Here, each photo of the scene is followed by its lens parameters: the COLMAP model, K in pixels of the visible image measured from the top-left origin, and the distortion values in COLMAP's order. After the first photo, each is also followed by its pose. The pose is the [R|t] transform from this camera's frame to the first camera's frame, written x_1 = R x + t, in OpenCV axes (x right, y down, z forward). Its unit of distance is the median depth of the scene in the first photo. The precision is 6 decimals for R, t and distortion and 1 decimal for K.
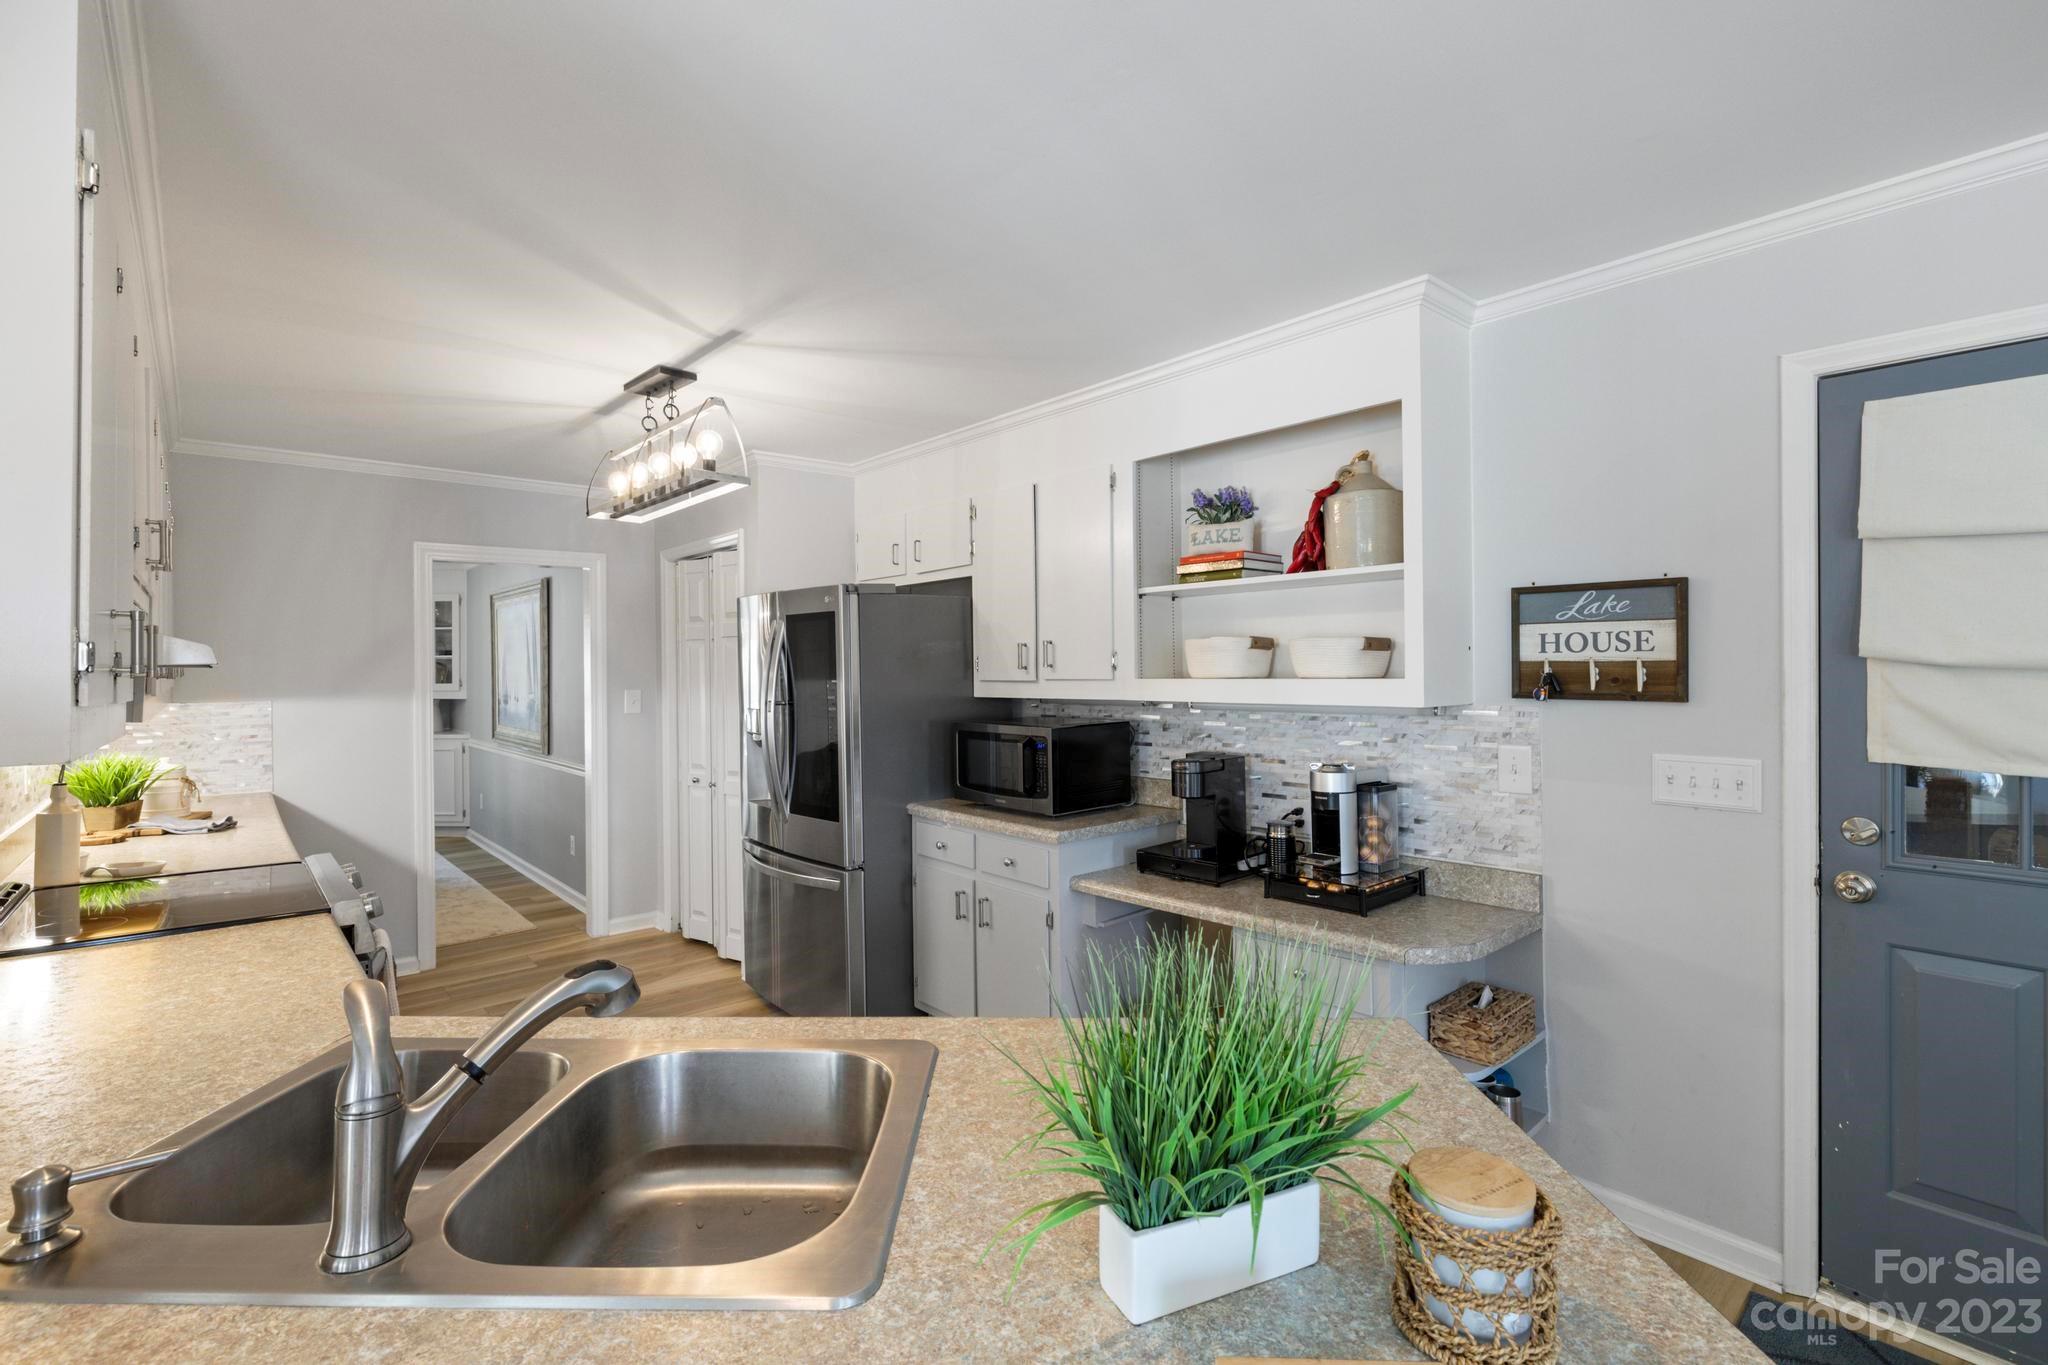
lens RADIAL K [[929.9, 0, 1023.7], [0, 929.9, 673.2], [0, 0, 1]] dist [0.001380, 0.000008]
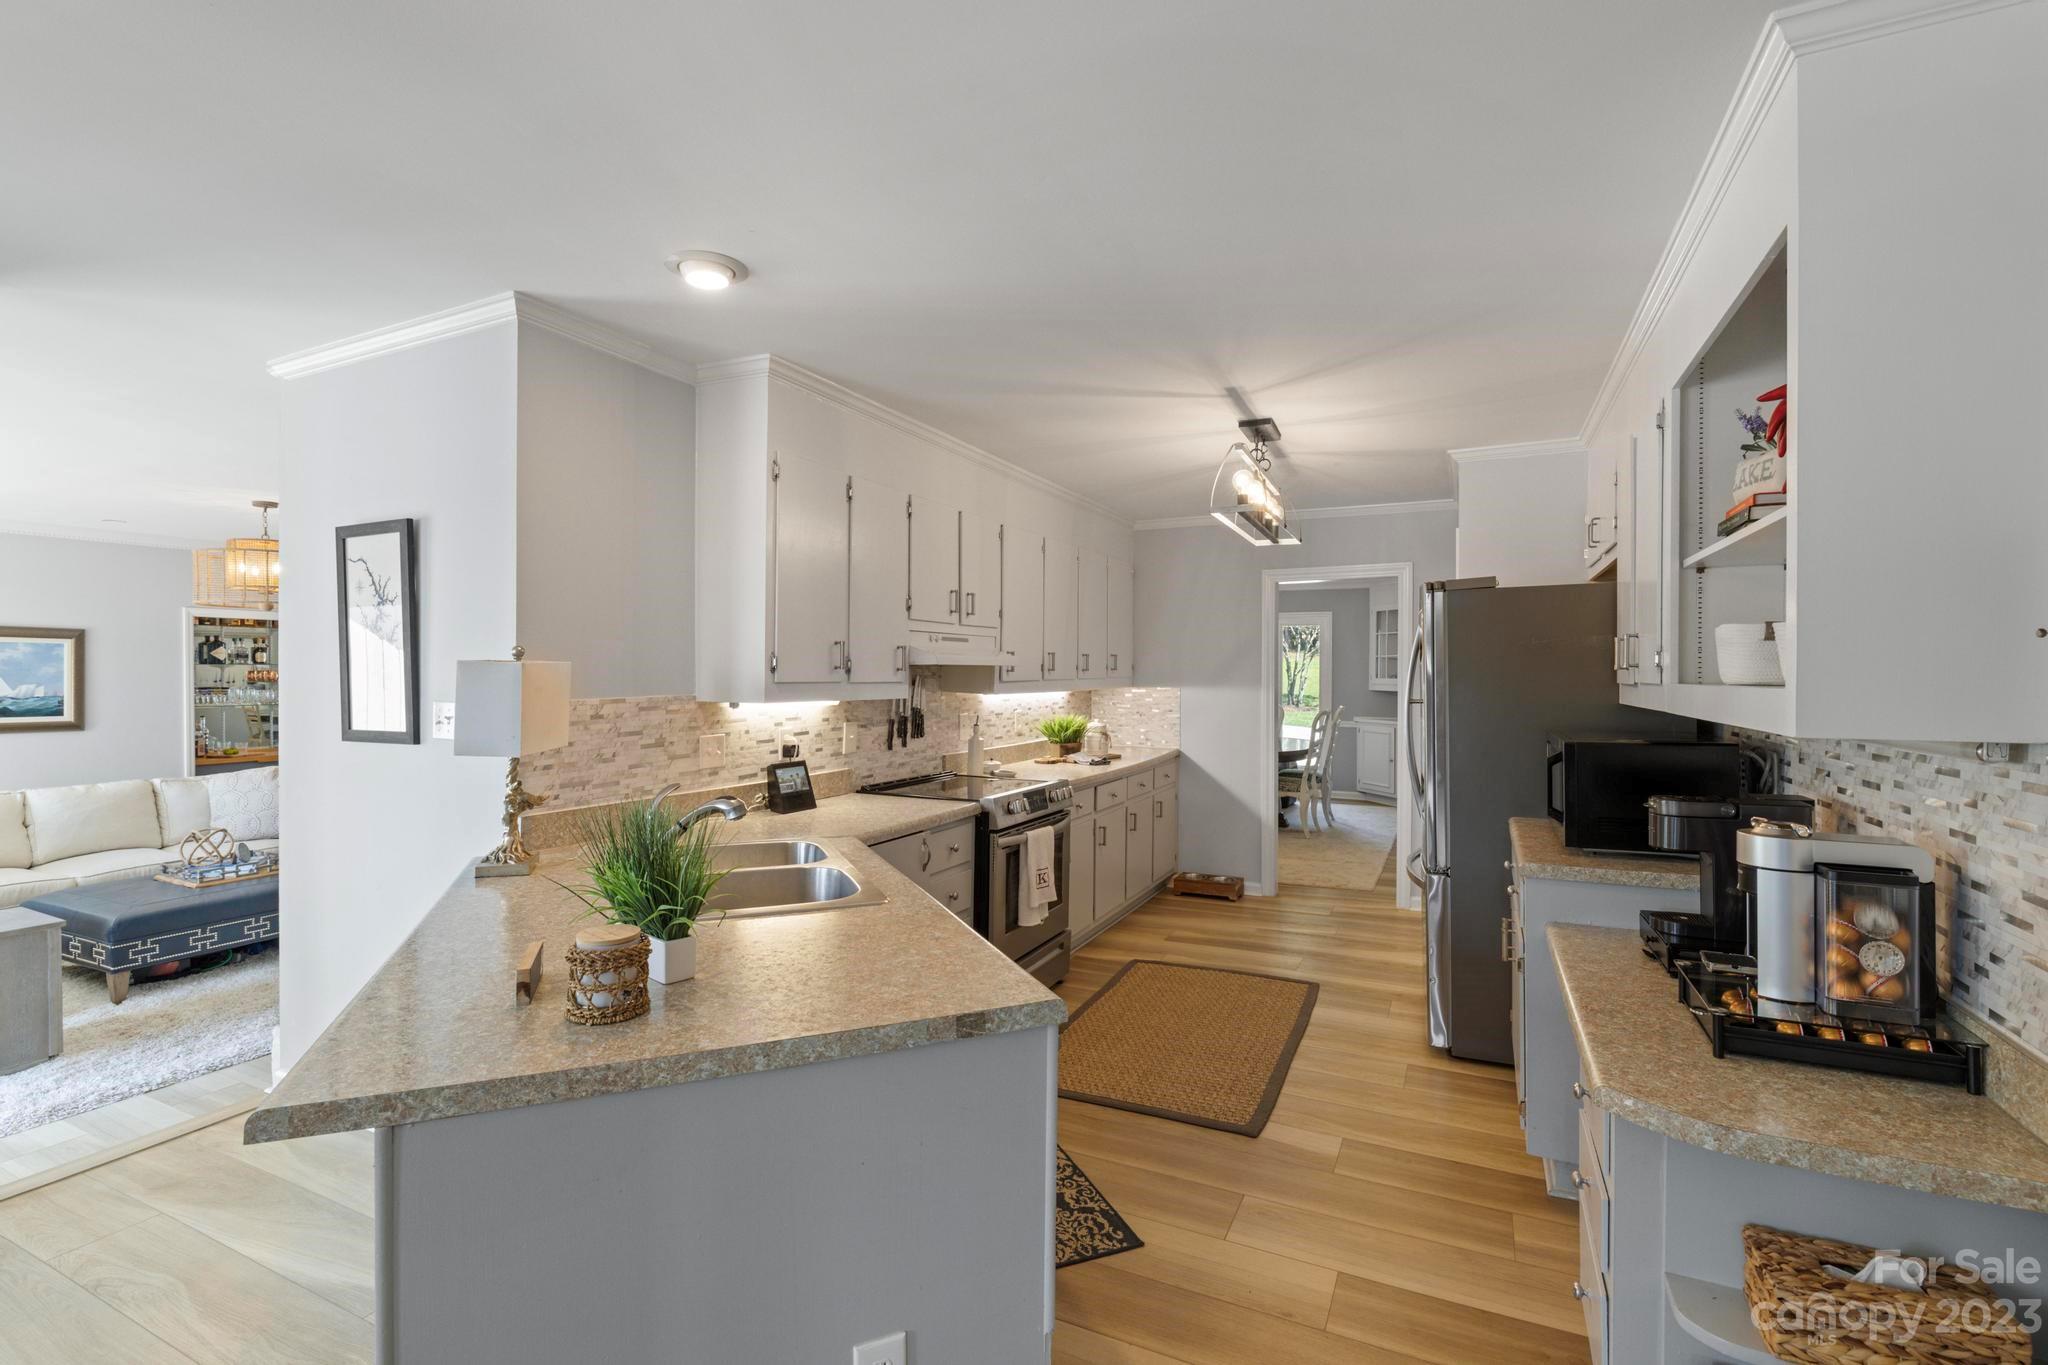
lens RADIAL K [[929.9, 0, 1021.4], [0, 929.9, 677.6], [0, 0, 1]] dist [0.001380, 0.000008]
pose [[0.390886, 0.014277, -0.920328, 0.690630], [-0.006376, 0.999898, 0.012804, -0.005447], [0.920417, 0.000863, 0.390937, 0.274931]]
